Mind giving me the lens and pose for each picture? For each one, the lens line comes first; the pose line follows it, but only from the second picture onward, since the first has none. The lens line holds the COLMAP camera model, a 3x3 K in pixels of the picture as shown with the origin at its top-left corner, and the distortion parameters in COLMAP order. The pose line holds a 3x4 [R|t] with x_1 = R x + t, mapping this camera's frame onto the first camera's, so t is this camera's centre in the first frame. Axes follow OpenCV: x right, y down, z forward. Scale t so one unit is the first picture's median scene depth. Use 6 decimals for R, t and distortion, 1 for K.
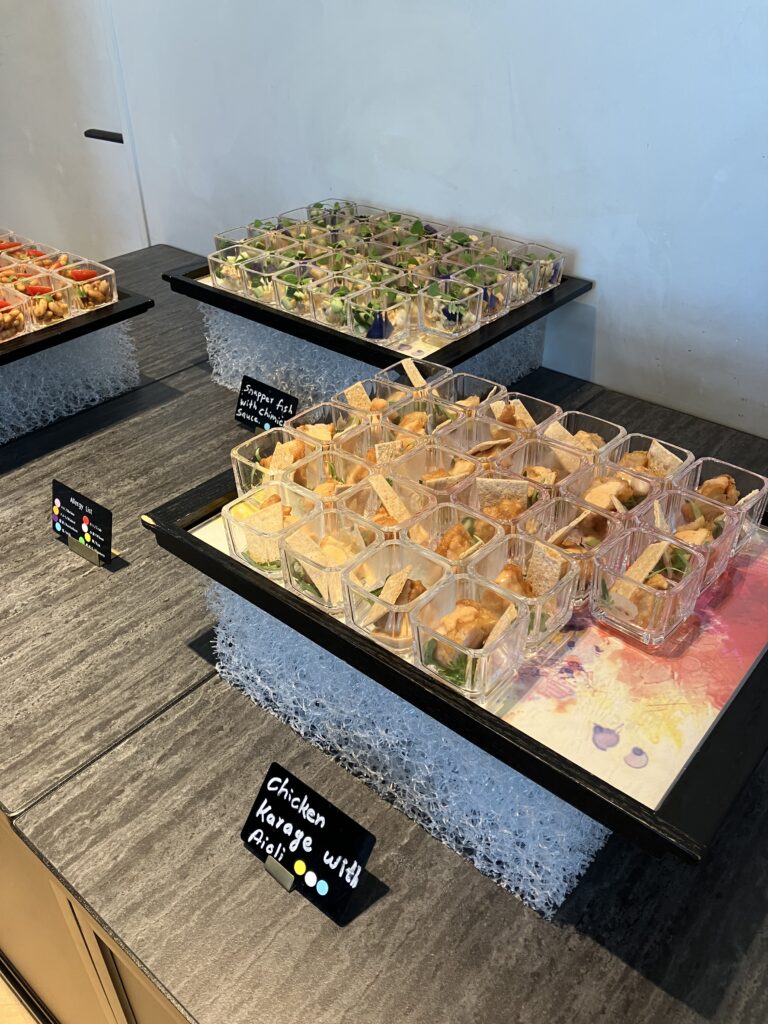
lens RADIAL K [[841.6, 0, 384.0], [0, 841.6, 512.0], [0, 0, 1]] dist [0.025158, -0.000318]
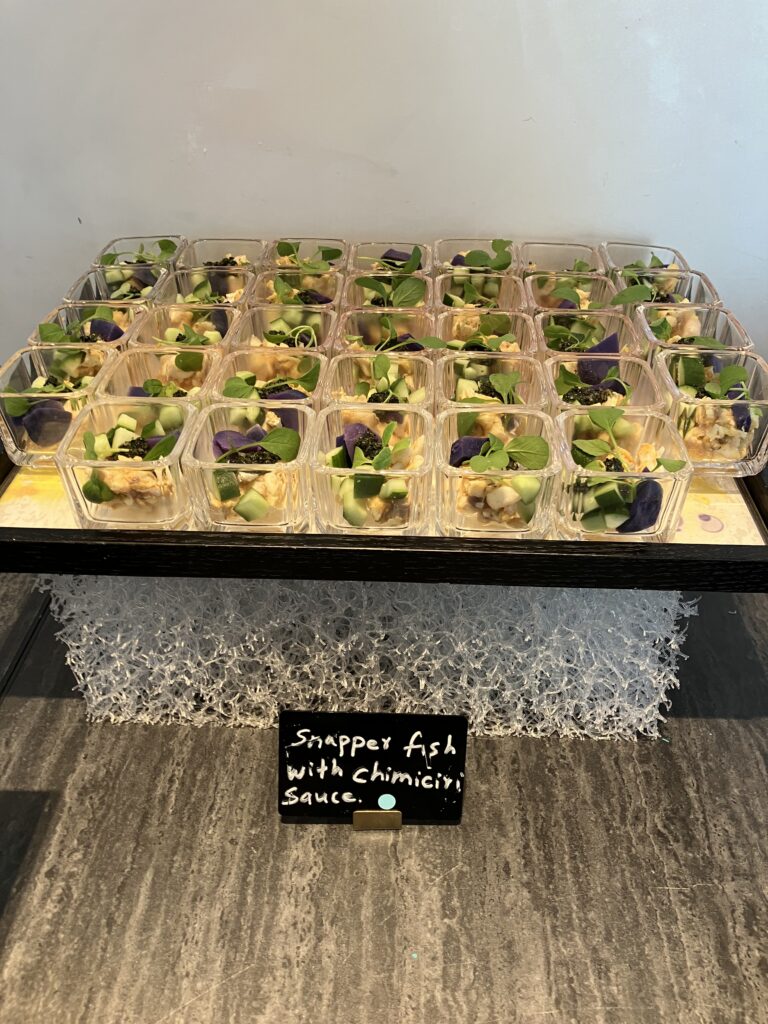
lens RADIAL K [[841.6, 0, 384.0], [0, 841.6, 512.0], [0, 0, 1]] dist [0.025158, -0.000318]
pose [[0.788262, -0.361725, 0.497793, -0.293455], [0.354587, 0.928173, 0.112970, -0.279349], [-0.502902, 0.087461, 0.859907, 0.627859]]
